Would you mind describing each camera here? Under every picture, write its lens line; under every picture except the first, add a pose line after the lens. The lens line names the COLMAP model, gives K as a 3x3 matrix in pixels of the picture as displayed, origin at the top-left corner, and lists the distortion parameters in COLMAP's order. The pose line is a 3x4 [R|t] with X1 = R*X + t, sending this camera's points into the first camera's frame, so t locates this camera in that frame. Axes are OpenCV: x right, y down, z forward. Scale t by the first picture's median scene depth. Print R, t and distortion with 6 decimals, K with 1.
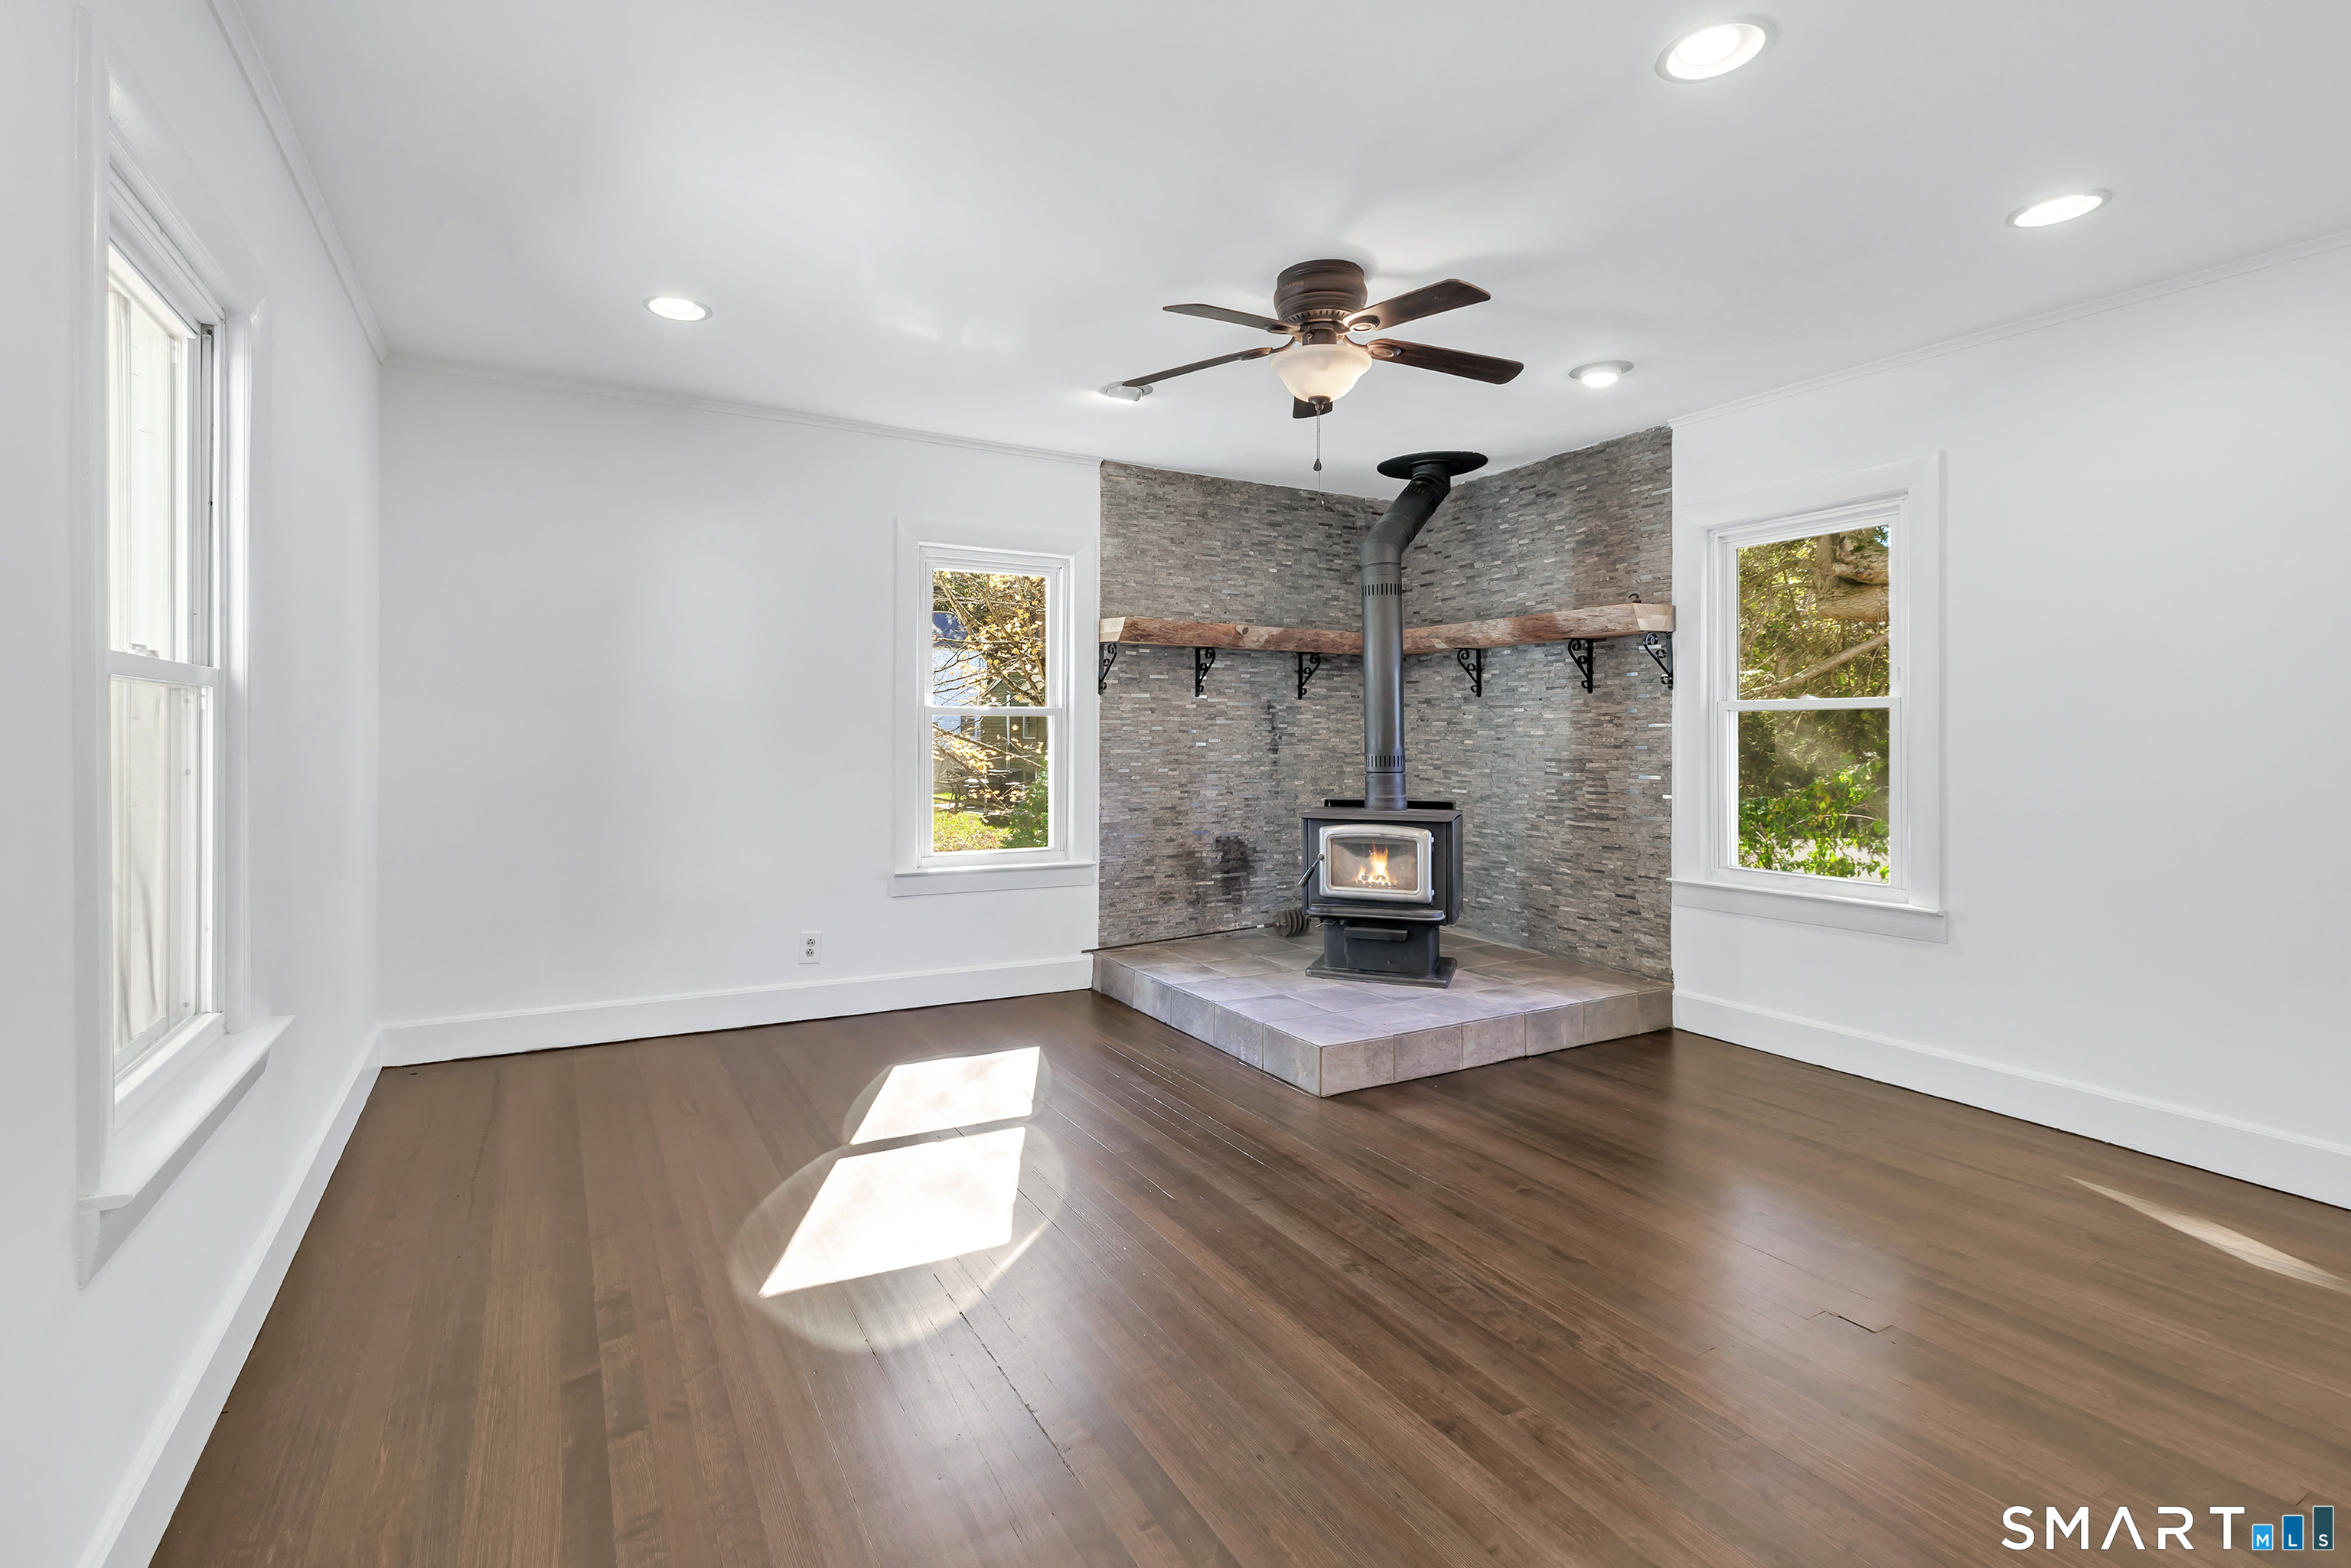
lens RADIAL K [[1078.5, 0, 1162.5], [0, 1078.5, 729.1], [0, 0, 1]] dist [-0.000270, 0.000116]
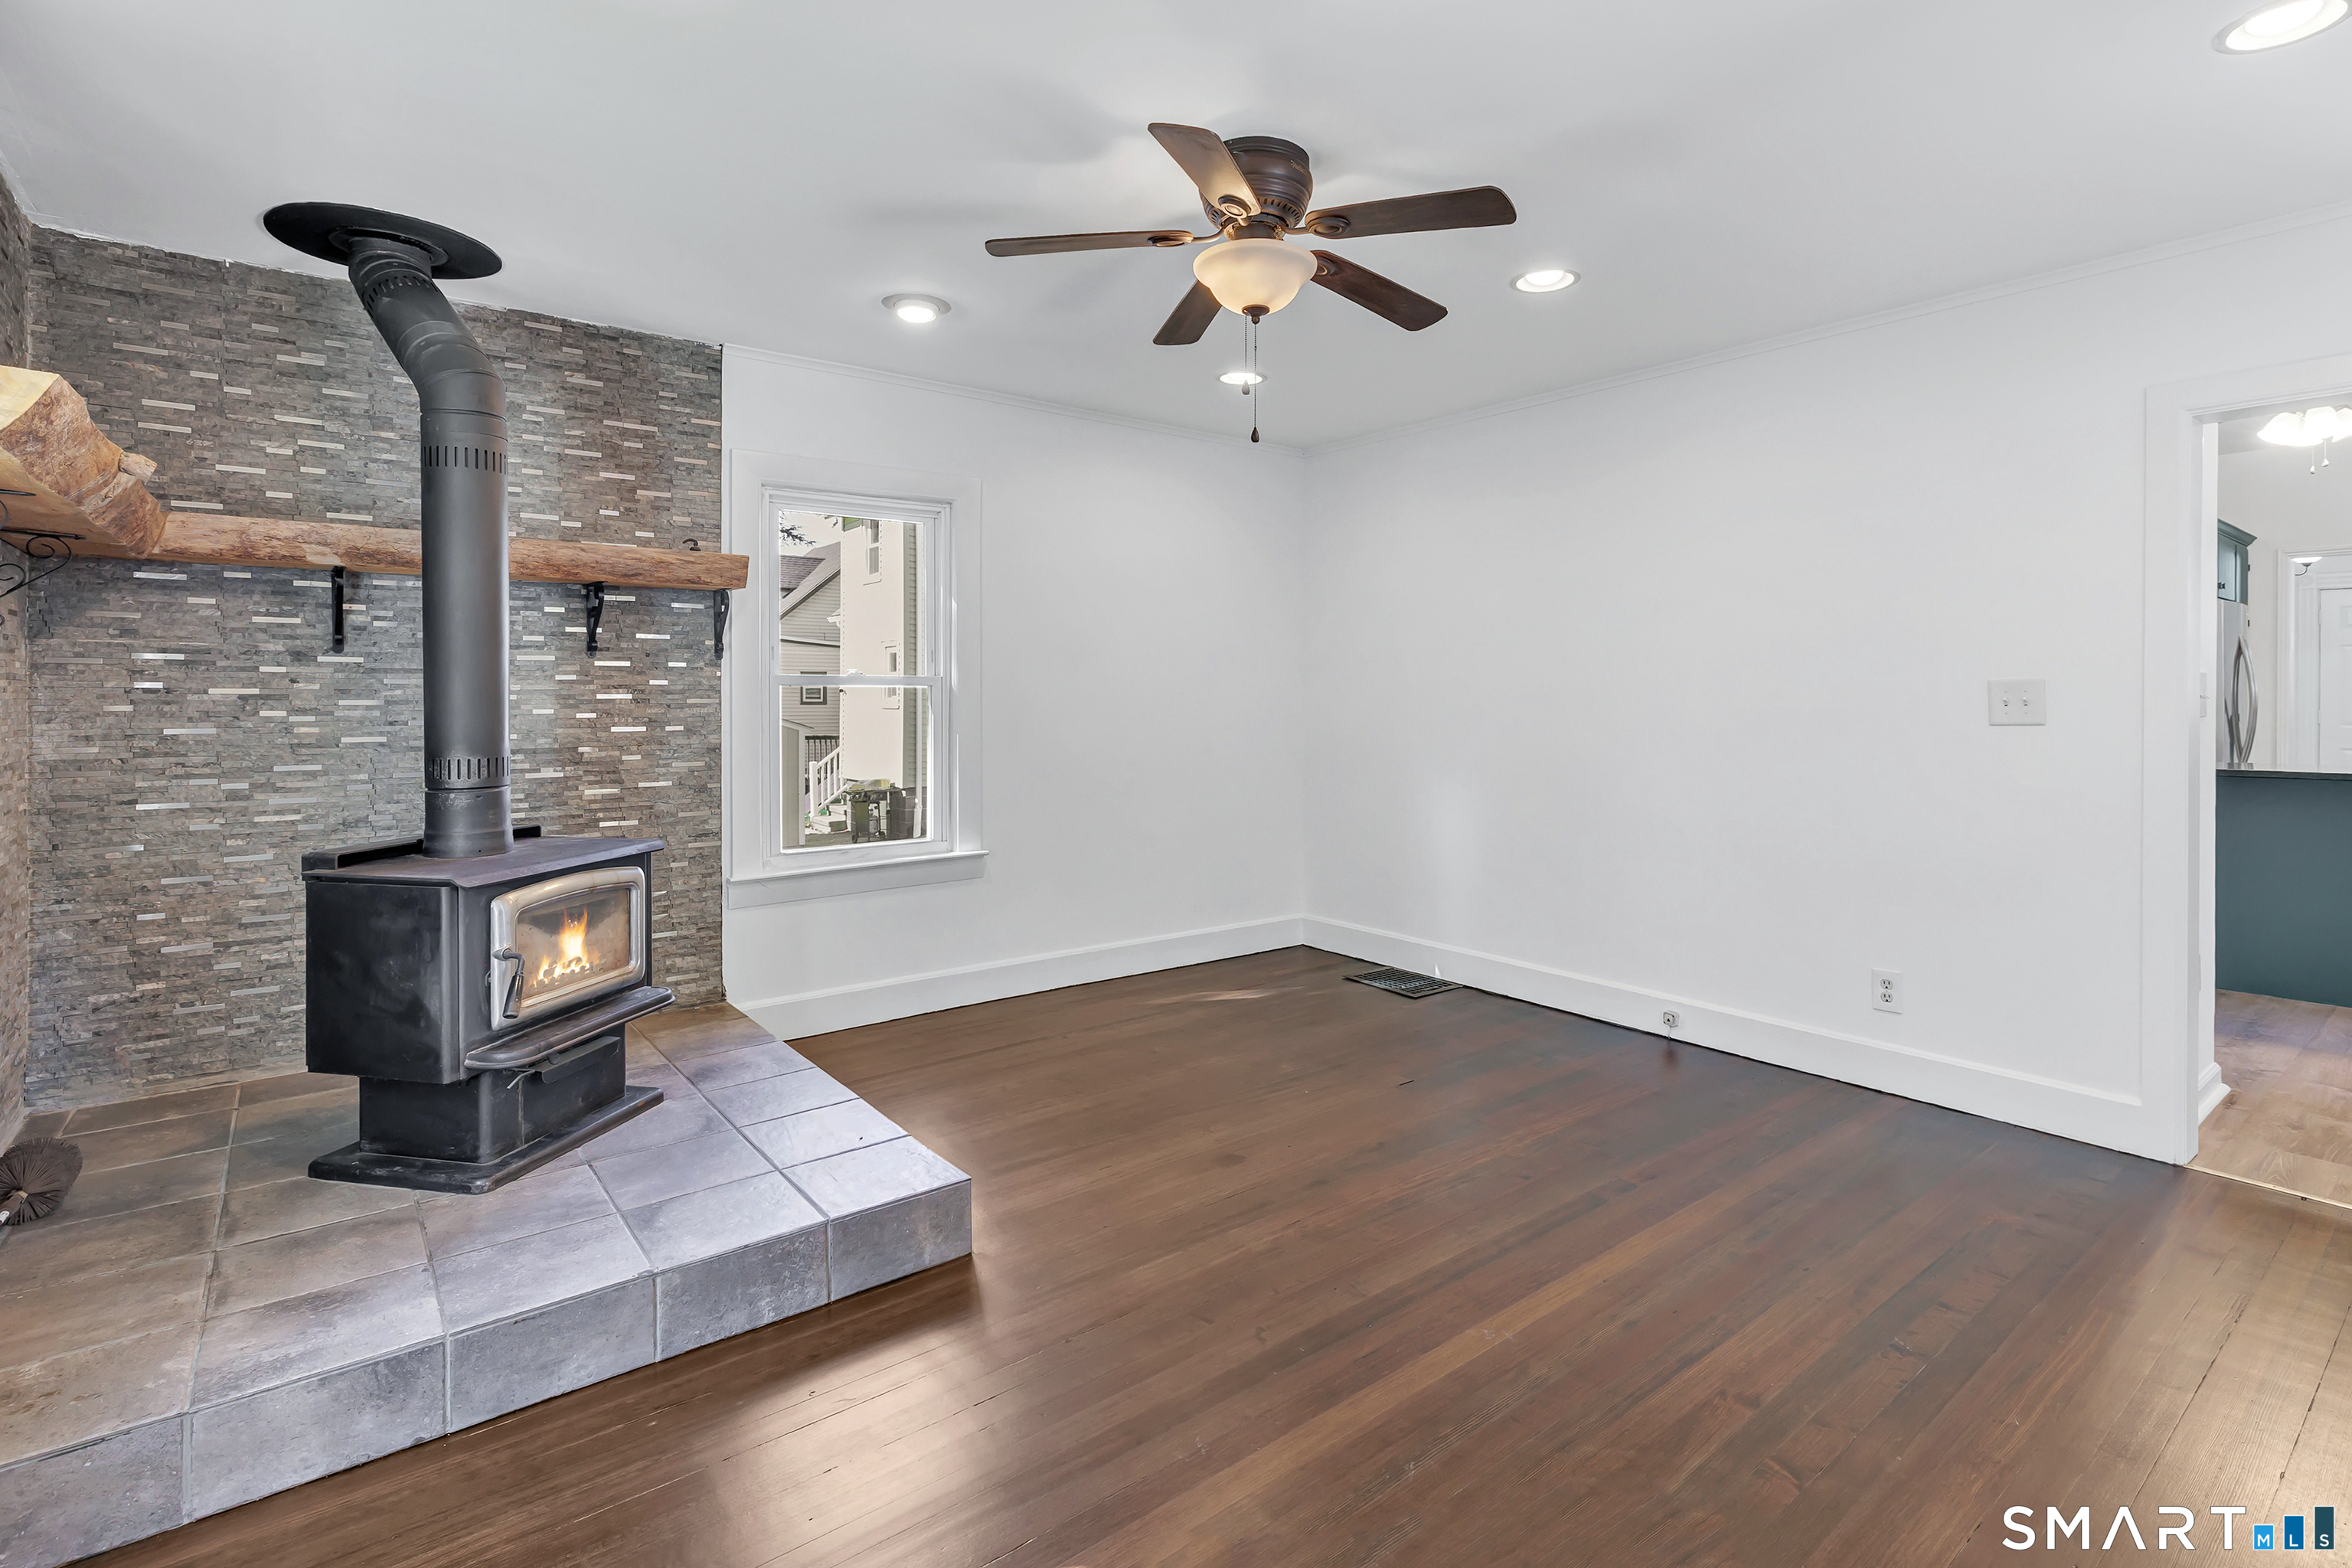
lens RADIAL K [[1079.0, 0, 1185.9], [0, 1079.0, 709.3], [0, 0, 1]] dist [-0.000270, 0.000116]
pose [[-0.145479, -0.012263, 0.989285, -0.424900], [-0.001259, 0.999925, 0.012210, -0.007933], [-0.989360, 0.000531, -0.145484, 0.754759]]
